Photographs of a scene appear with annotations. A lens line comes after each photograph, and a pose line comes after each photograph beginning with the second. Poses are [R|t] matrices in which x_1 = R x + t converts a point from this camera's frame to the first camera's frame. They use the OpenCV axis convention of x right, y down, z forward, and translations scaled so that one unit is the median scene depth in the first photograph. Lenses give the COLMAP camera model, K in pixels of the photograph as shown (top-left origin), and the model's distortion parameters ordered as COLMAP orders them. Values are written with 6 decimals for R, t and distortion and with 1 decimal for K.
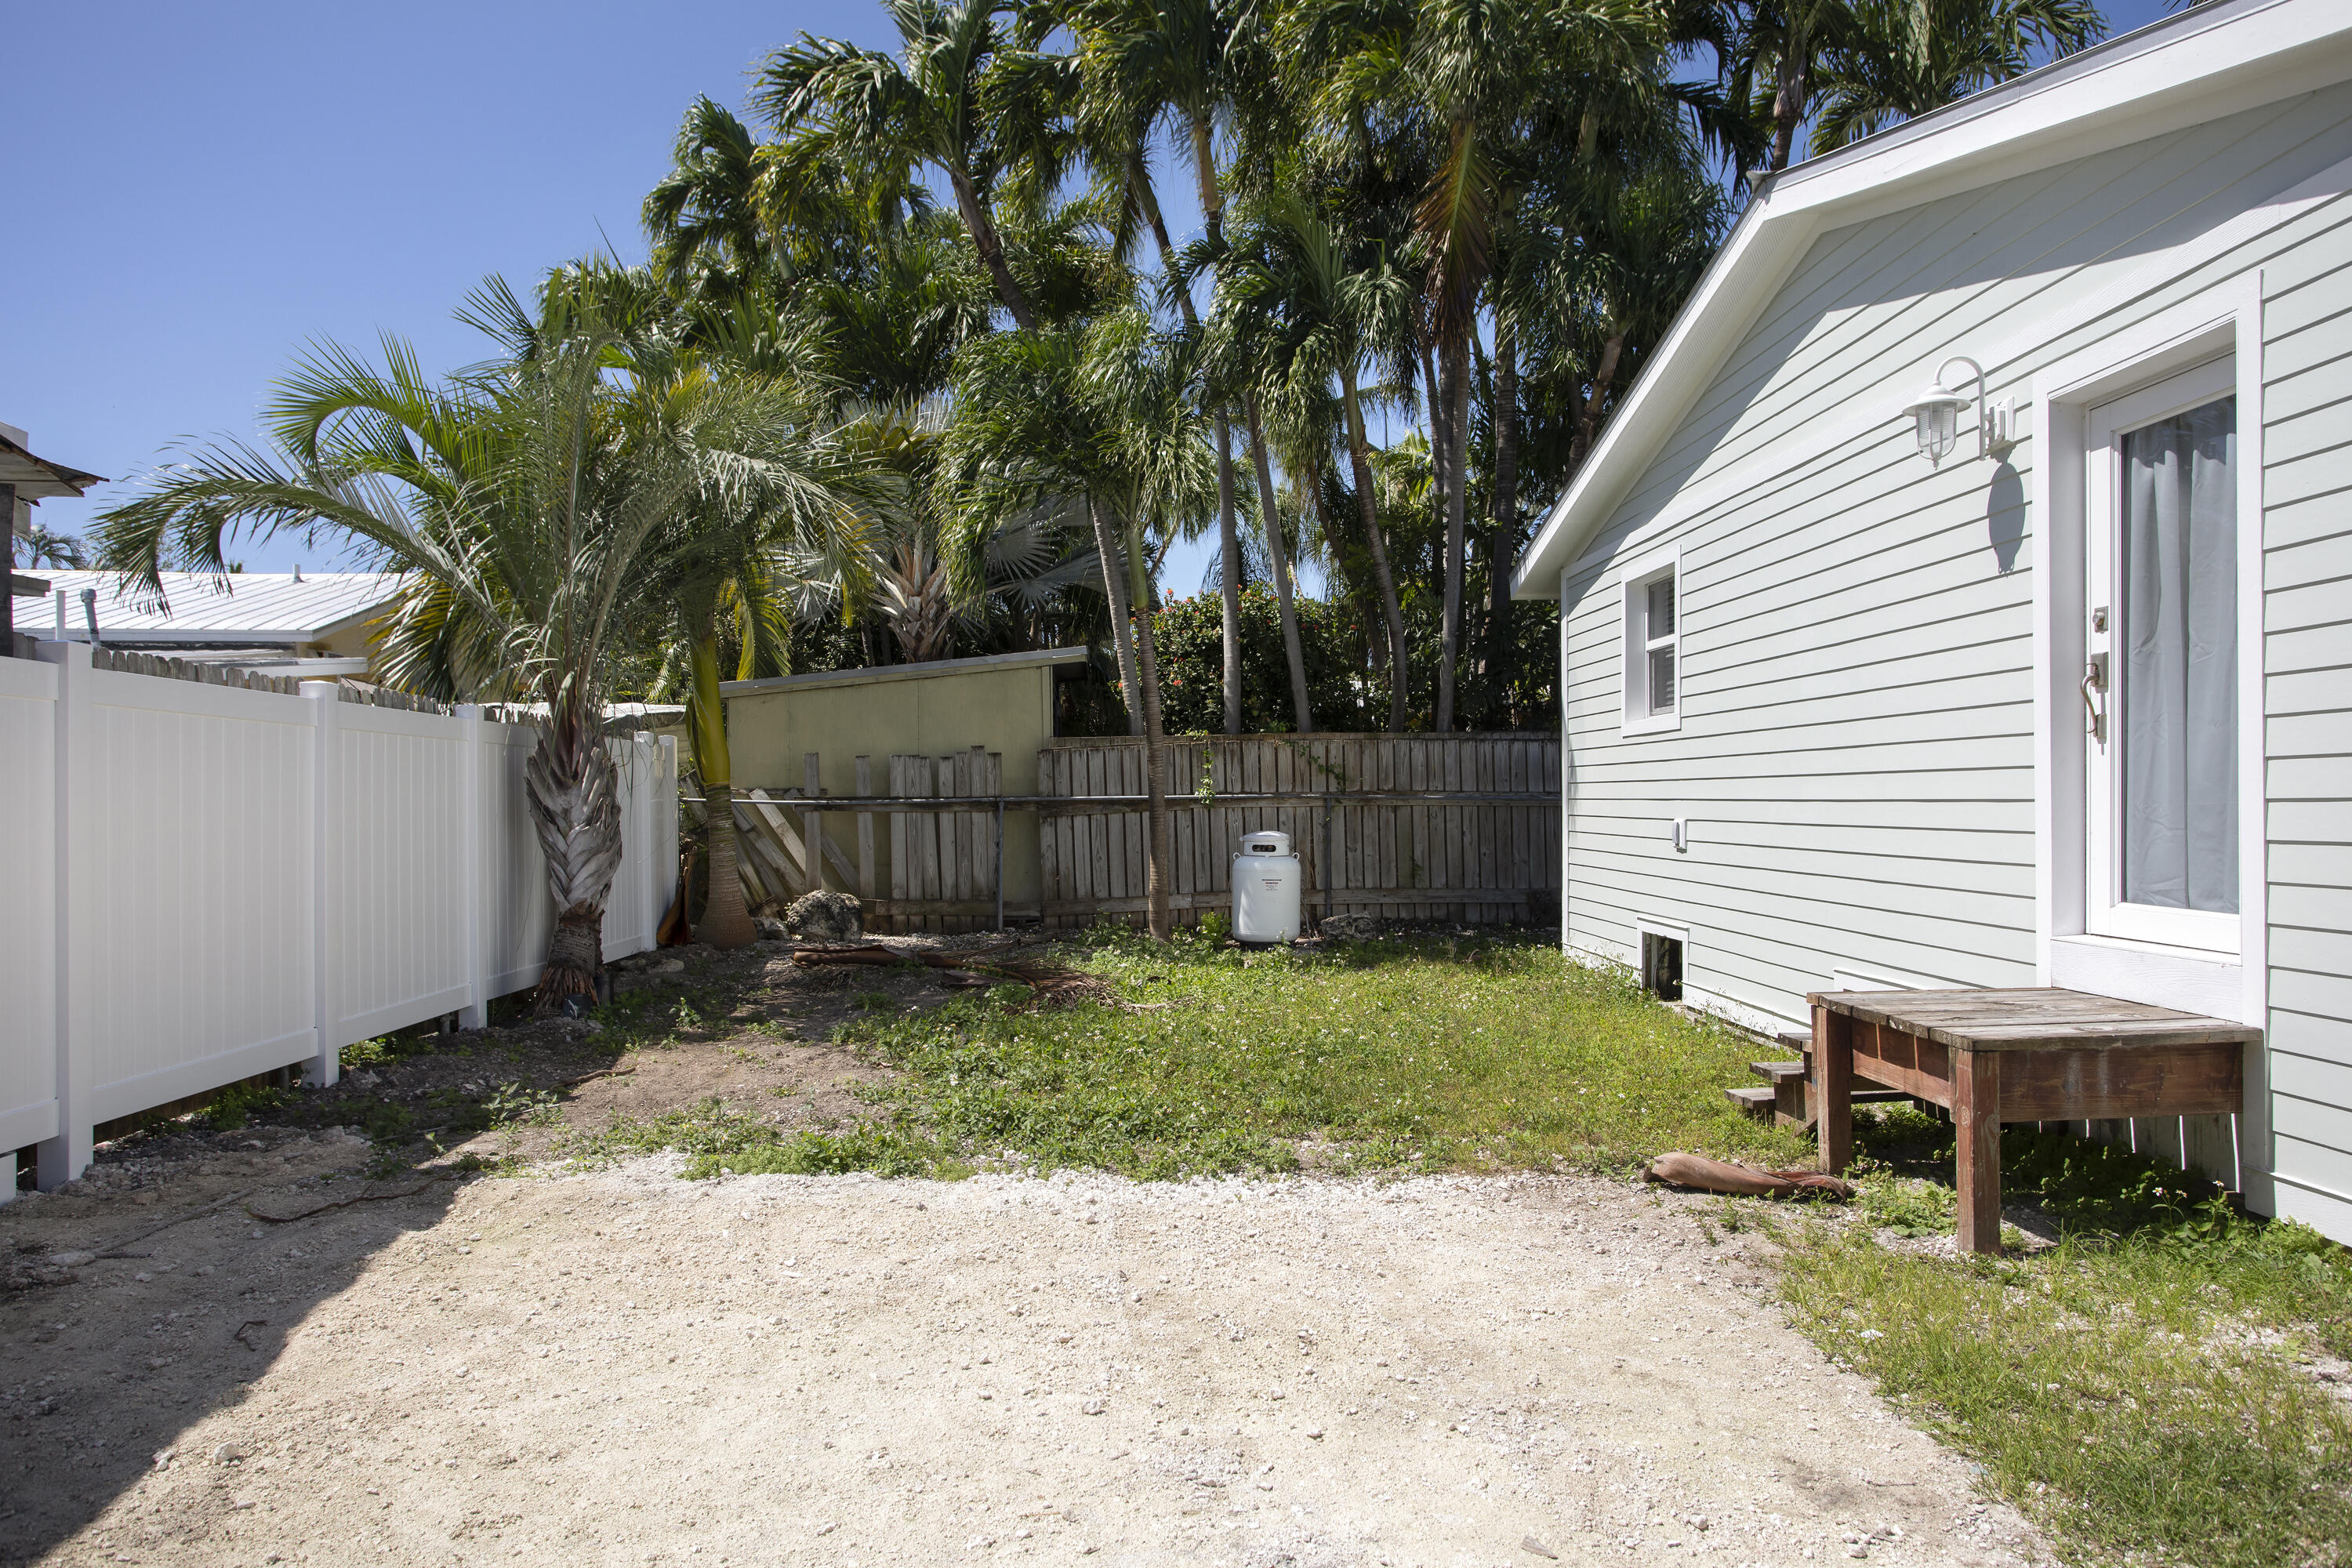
lens RADIAL K [[1464.1, 0, 1176.0], [0, 1464.1, 784.0], [0, 0, 1]] dist [-0.032575, 0.029724]
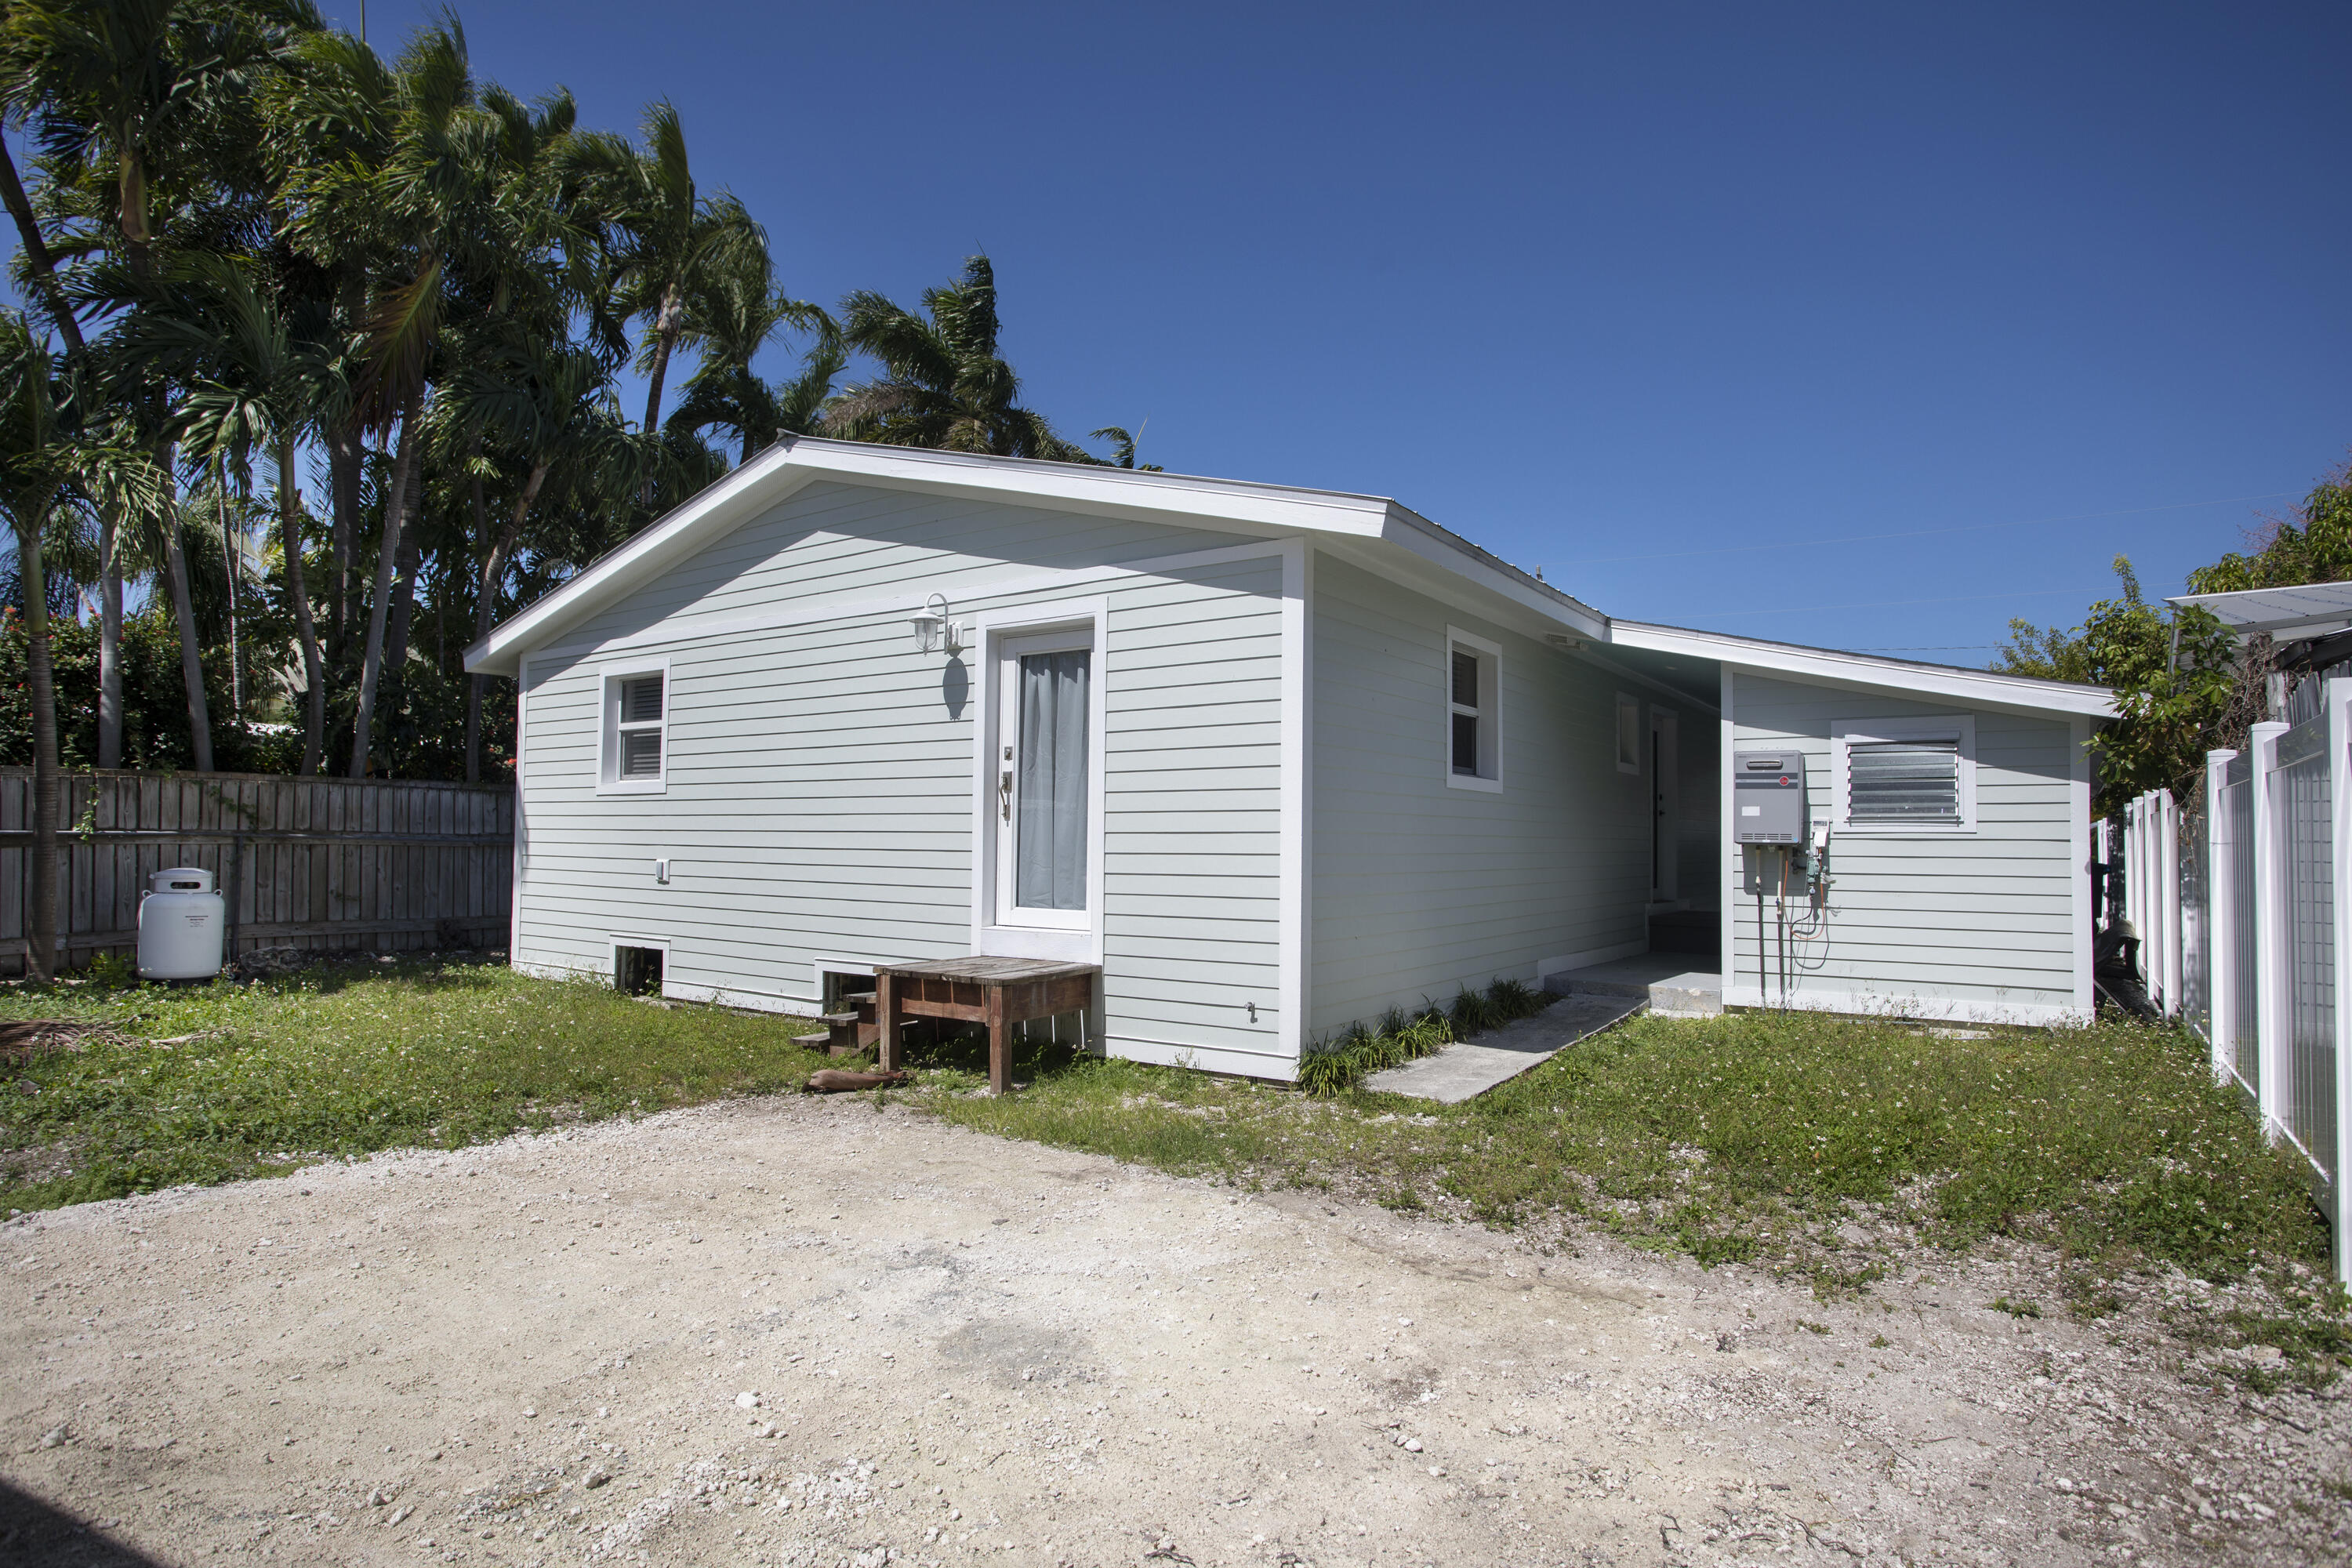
lens RADIAL K [[1299.6, 0, 1093.3], [0, 1299.6, 794.2], [0, 0, 1]] dist [-0.004260, -0.000161]
pose [[0.647999, 0.040462, 0.760566, -0.510910], [-0.022976, 0.999172, -0.033581, -0.008210], [-0.761295, 0.004286, 0.648392, -0.139685]]
